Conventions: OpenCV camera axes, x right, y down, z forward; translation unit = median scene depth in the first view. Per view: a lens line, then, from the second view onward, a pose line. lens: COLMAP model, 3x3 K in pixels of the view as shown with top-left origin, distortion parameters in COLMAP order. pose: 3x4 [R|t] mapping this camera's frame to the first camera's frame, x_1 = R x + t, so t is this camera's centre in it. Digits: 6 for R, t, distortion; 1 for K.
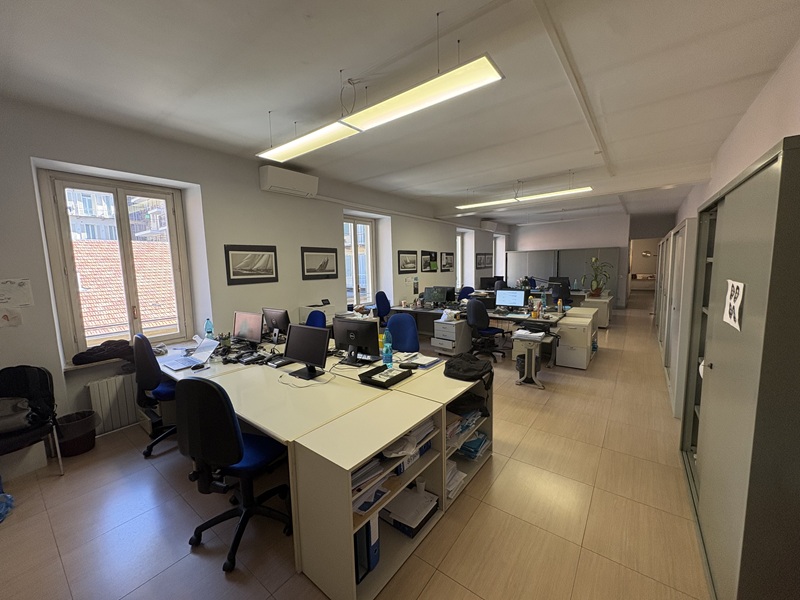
lens RADIAL K [[317.9, 0, 395.5], [0, 317.9, 301.7], [0, 0, 1]] dist [0.003767, 0.000060]
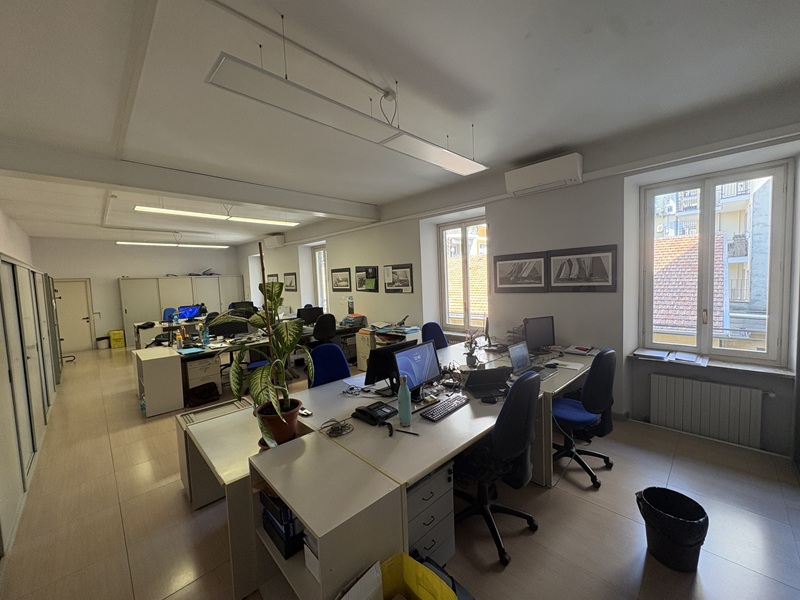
lens RADIAL K [[317.9, 0, 395.5], [0, 317.9, 298.2], [0, 0, 1]] dist [0.003767, 0.000060]
pose [[-0.142876, 0.084893, -0.986093, 0.911959], [-0.079028, 0.992155, 0.096865, -0.163695], [0.986580, 0.091769, -0.135046, 1.200242]]
